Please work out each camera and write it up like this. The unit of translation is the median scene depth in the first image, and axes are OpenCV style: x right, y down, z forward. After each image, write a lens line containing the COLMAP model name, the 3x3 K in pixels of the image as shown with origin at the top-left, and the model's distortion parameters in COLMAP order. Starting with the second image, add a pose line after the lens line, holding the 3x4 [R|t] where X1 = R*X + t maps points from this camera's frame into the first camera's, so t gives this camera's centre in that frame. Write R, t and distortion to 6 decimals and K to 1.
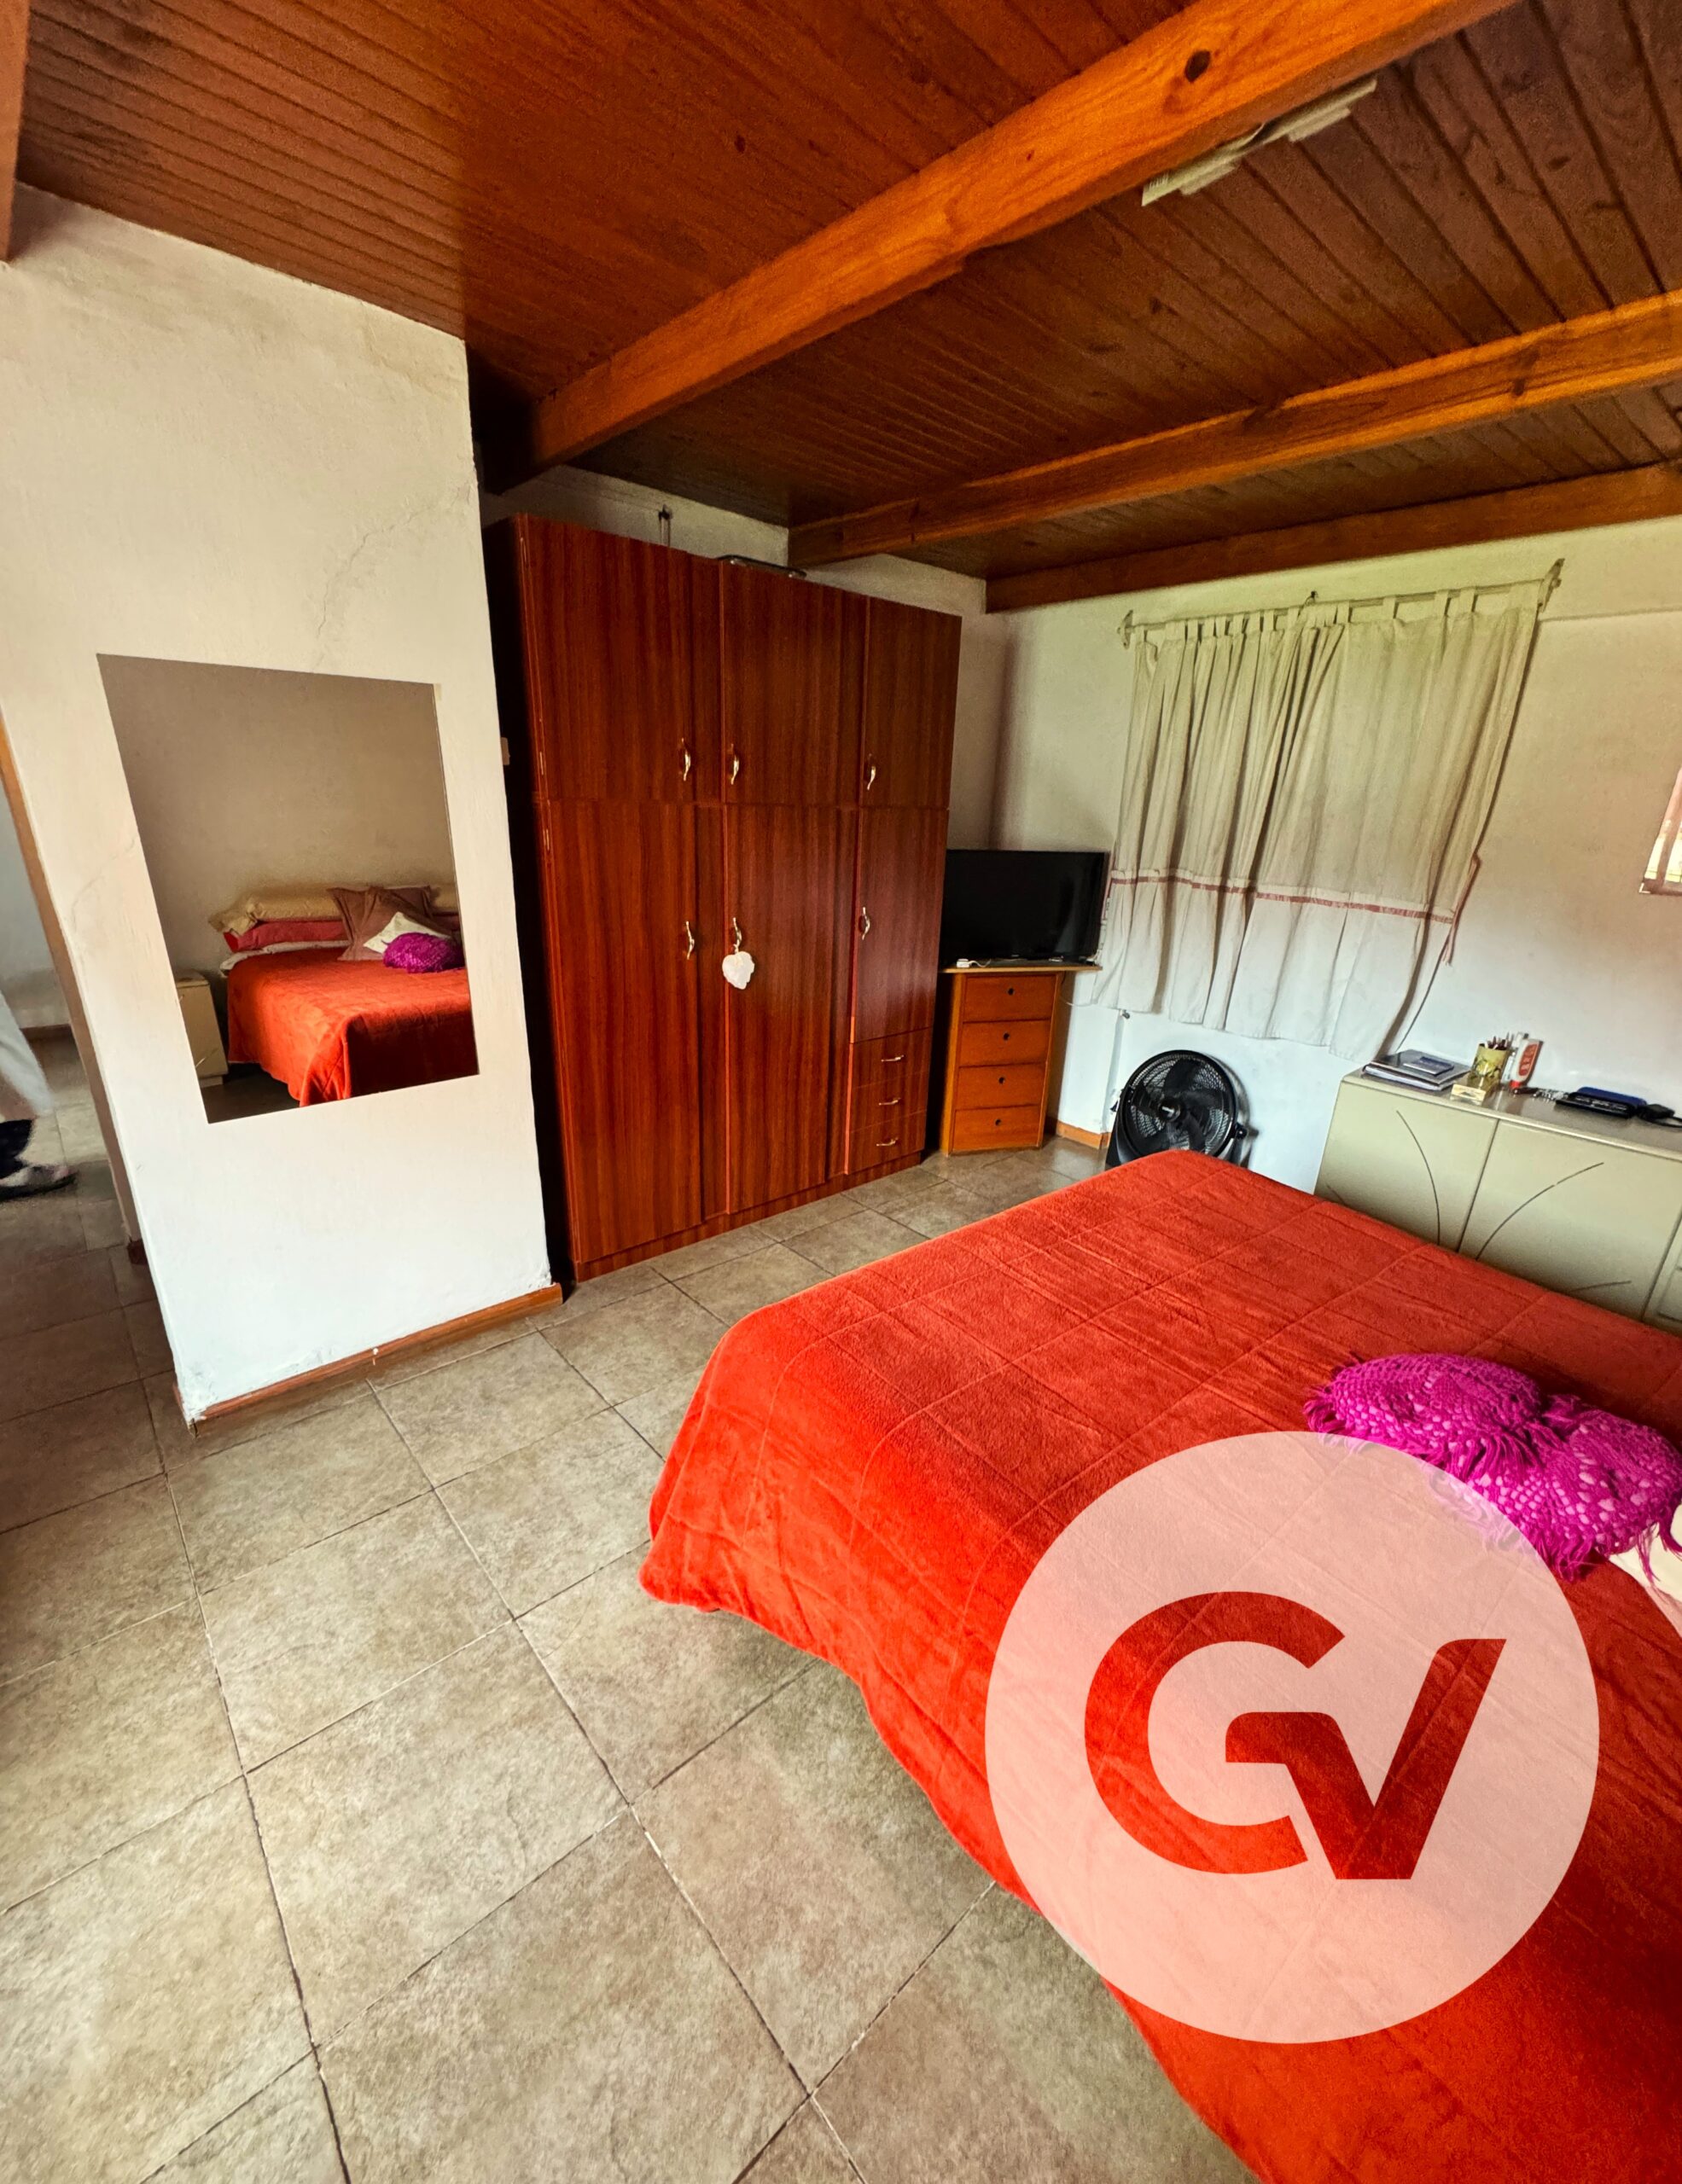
lens RADIAL K [[894.0, 0, 847.5], [0, 894.0, 1111.3], [0, 0, 1]] dist [-0.004575, 0.001299]
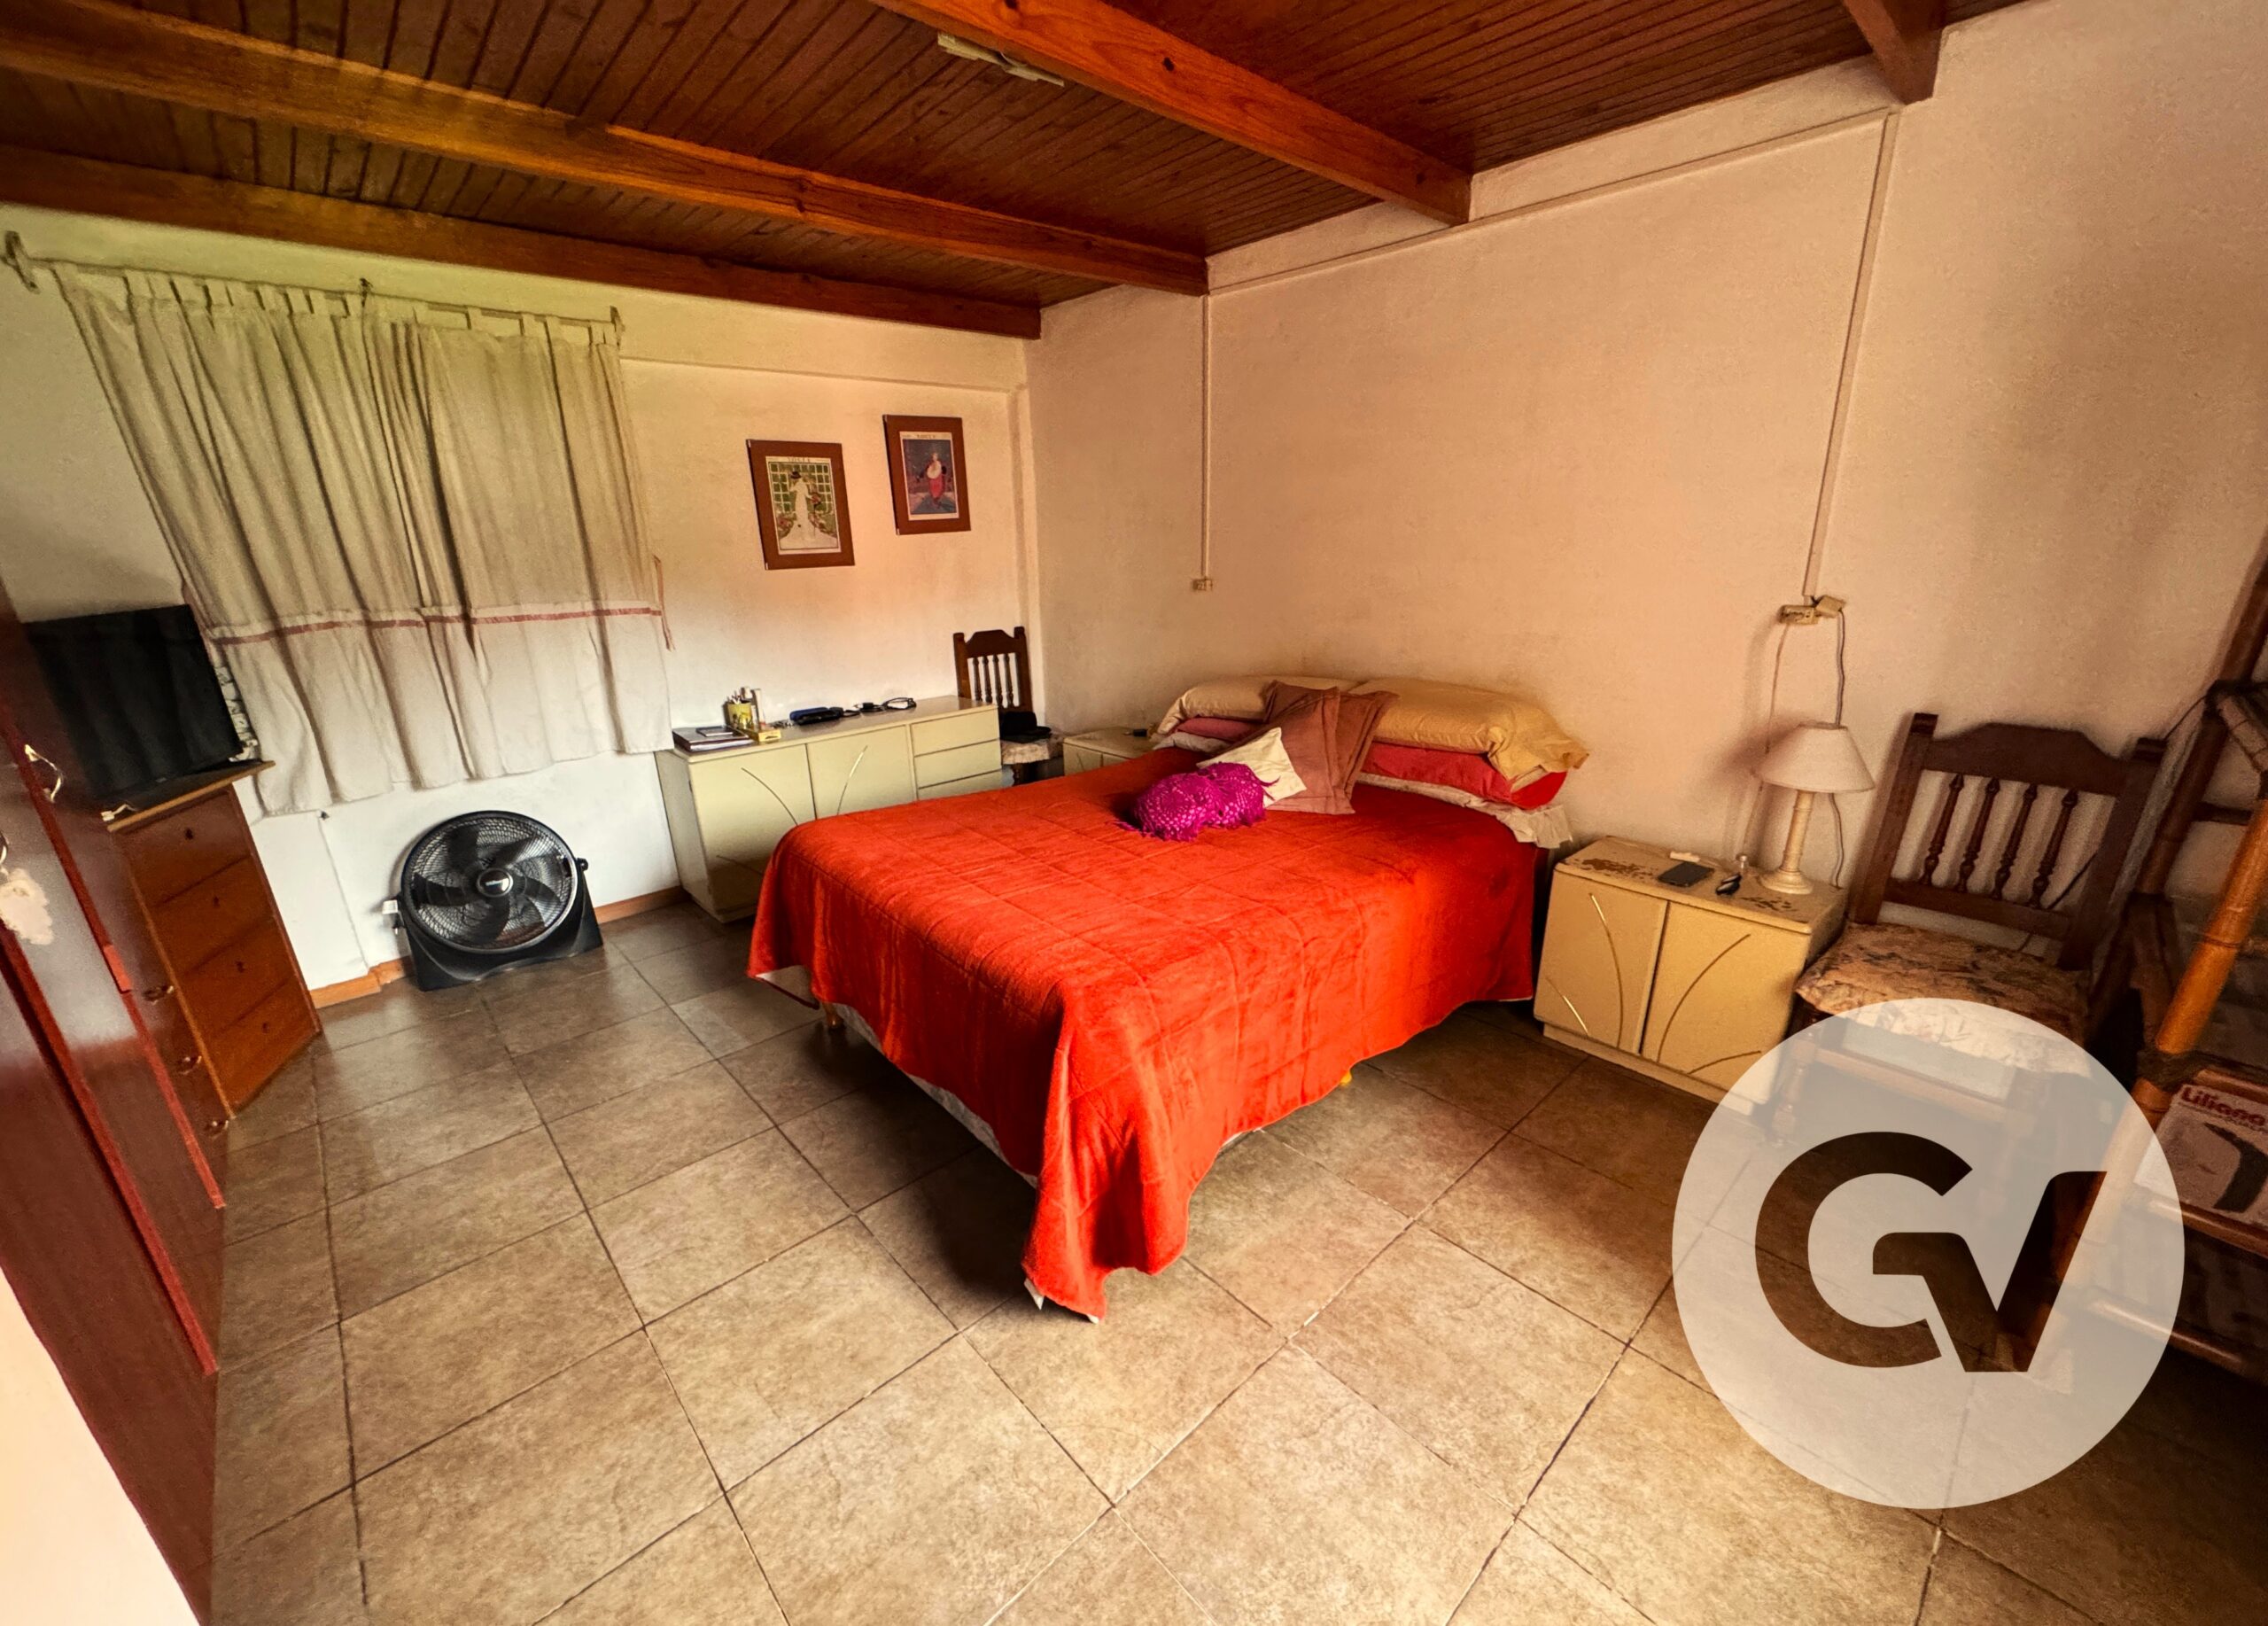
lens RADIAL K [[901.9, 0, 1135.5], [0, 901.9, 833.1], [0, 0, 1]] dist [-0.002271, 0.000195]
pose [[-0.012041, -0.358684, 0.933381, -0.717683], [0.359896, 0.869337, 0.338715, -0.188317], [-0.932915, 0.339999, 0.118621, 0.520354]]
